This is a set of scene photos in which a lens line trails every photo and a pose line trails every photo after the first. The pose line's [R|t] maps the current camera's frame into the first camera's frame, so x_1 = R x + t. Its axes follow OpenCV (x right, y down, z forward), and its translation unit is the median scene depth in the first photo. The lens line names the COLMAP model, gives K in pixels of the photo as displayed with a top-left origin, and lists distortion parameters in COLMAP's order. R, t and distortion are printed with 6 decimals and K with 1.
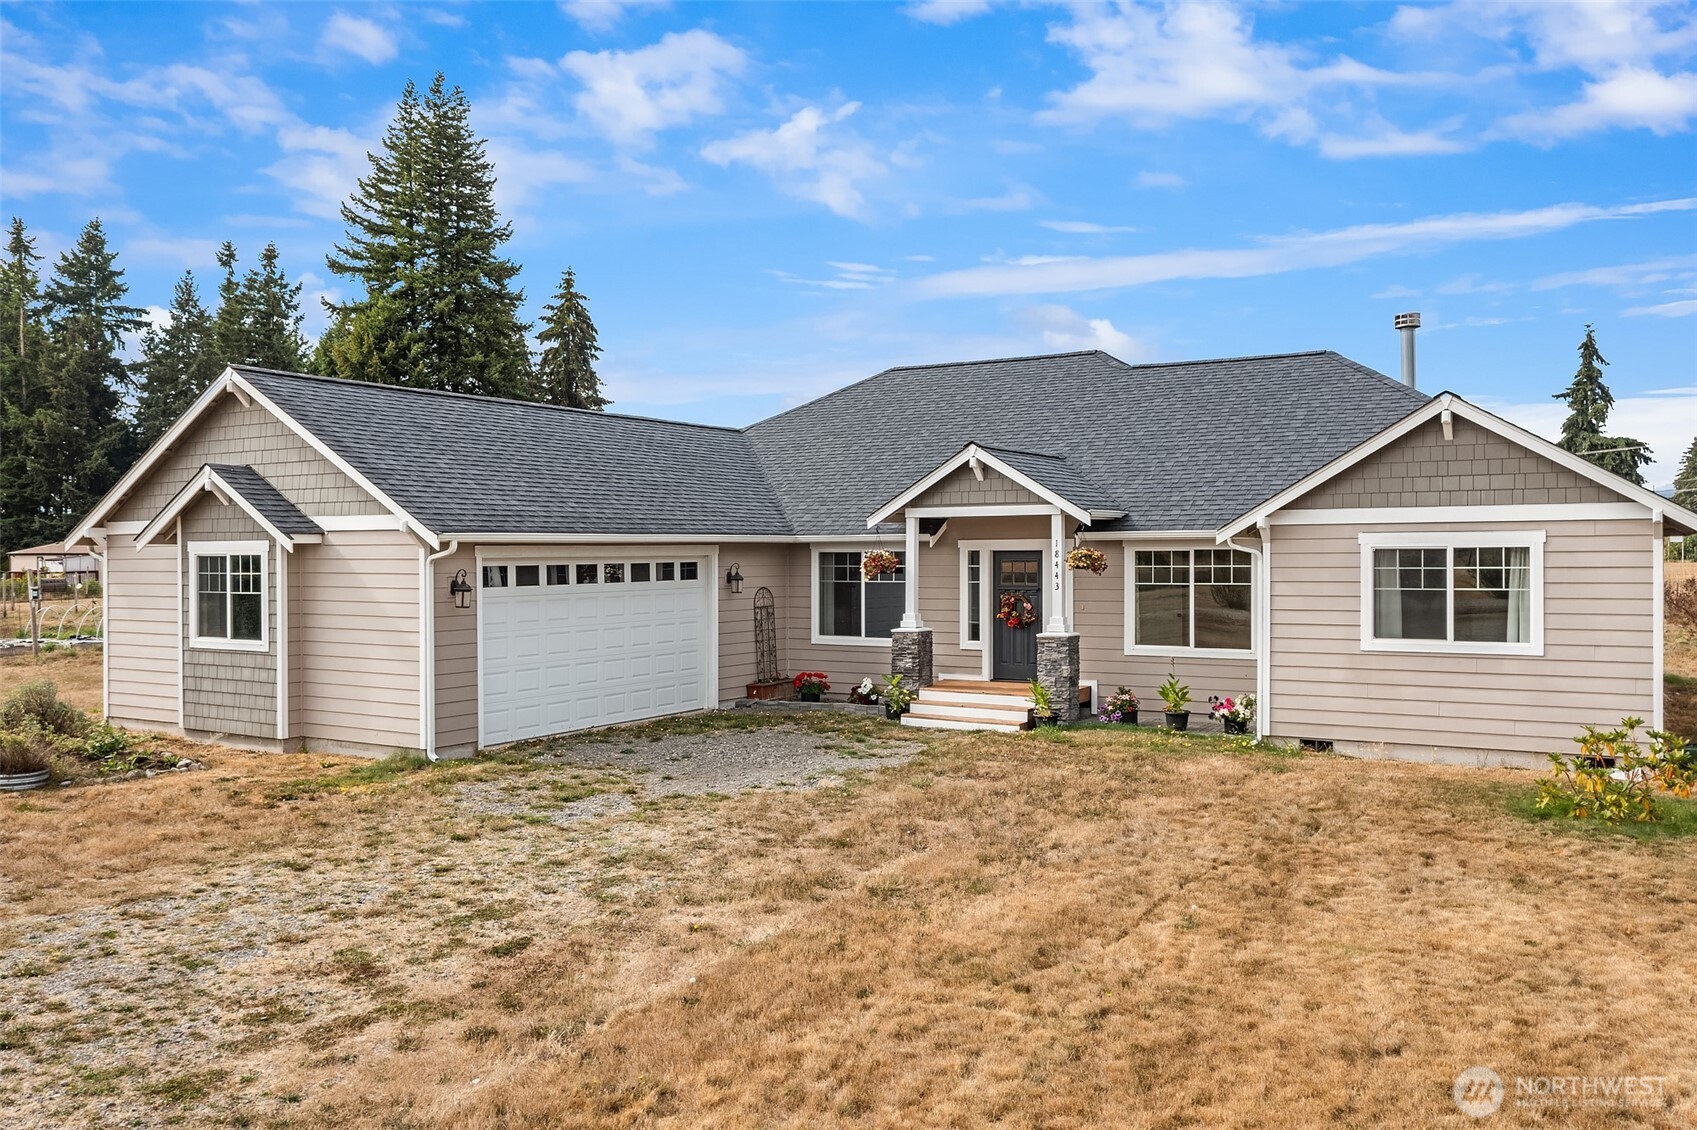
lens RADIAL K [[1358.3, 0, 824.5], [0, 1358.3, 541.1], [0, 0, 1]] dist [0.005958, -0.000352]
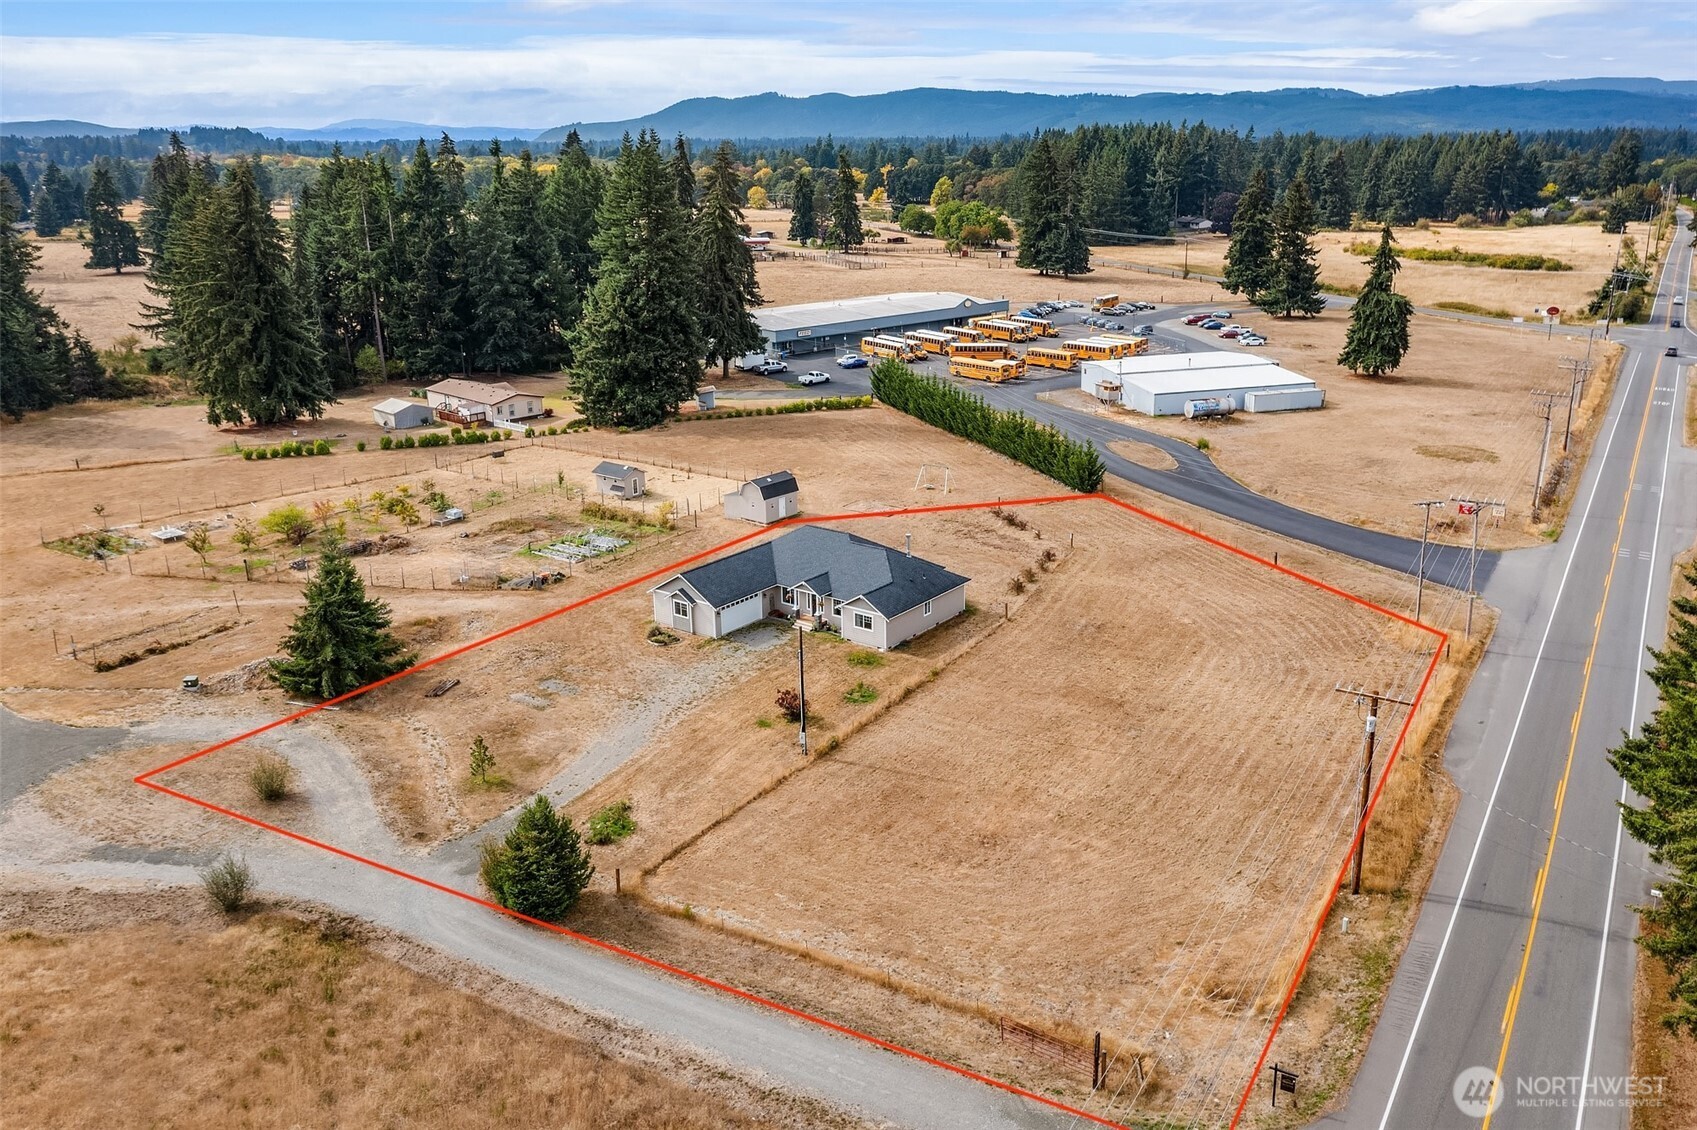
lens RADIAL K [[1358.3, 0, 824.5], [0, 1358.3, 541.1], [0, 0, 1]] dist [0.005958, -0.000352]
pose [[0.994195, 0.023374, -0.105026, 0.112638], [0.008503, 0.955997, 0.293252, -0.272158], [0.107259, -0.292443, 0.950249, -0.621721]]
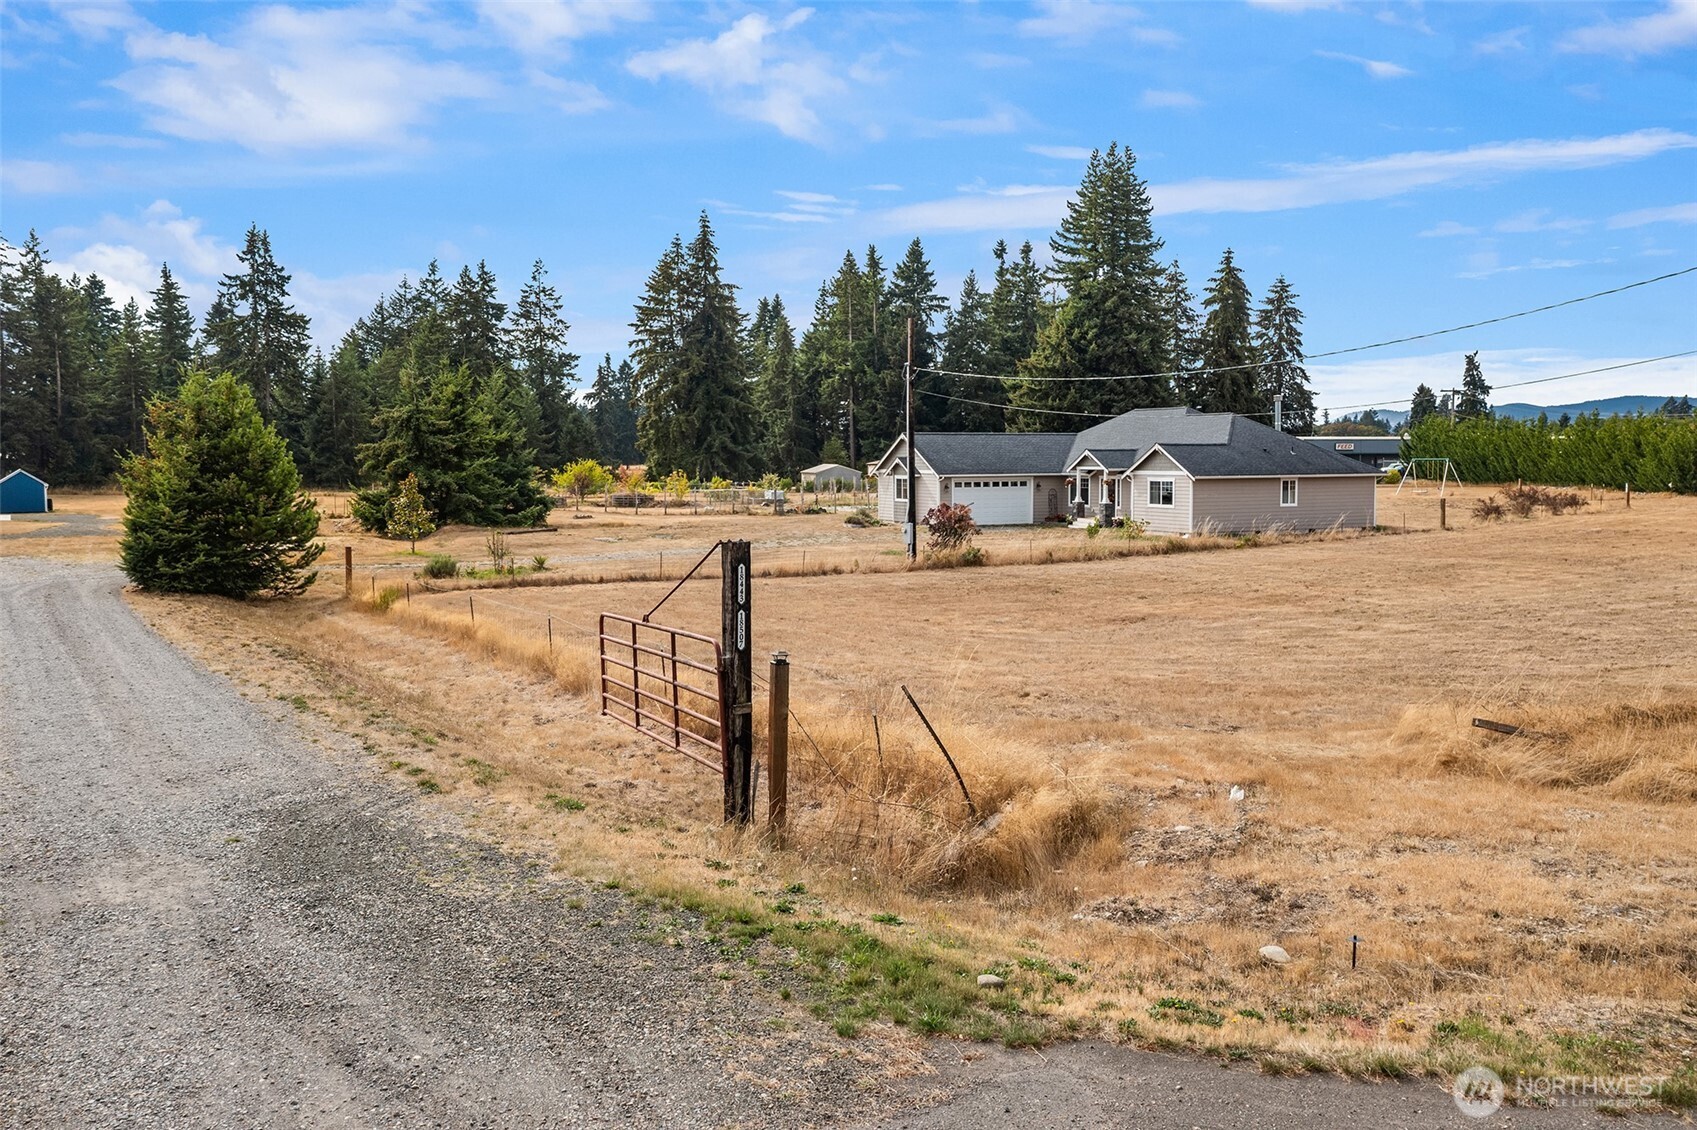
lens RADIAL K [[1358.3, 0, 824.5], [0, 1358.3, 541.1], [0, 0, 1]] dist [0.005958, -0.000352]
pose [[0.838917, 0.036725, -0.543019, 0.212387], [0.002777, 0.997419, 0.071747, -0.012816], [0.544253, -0.061698, 0.836649, -0.341971]]
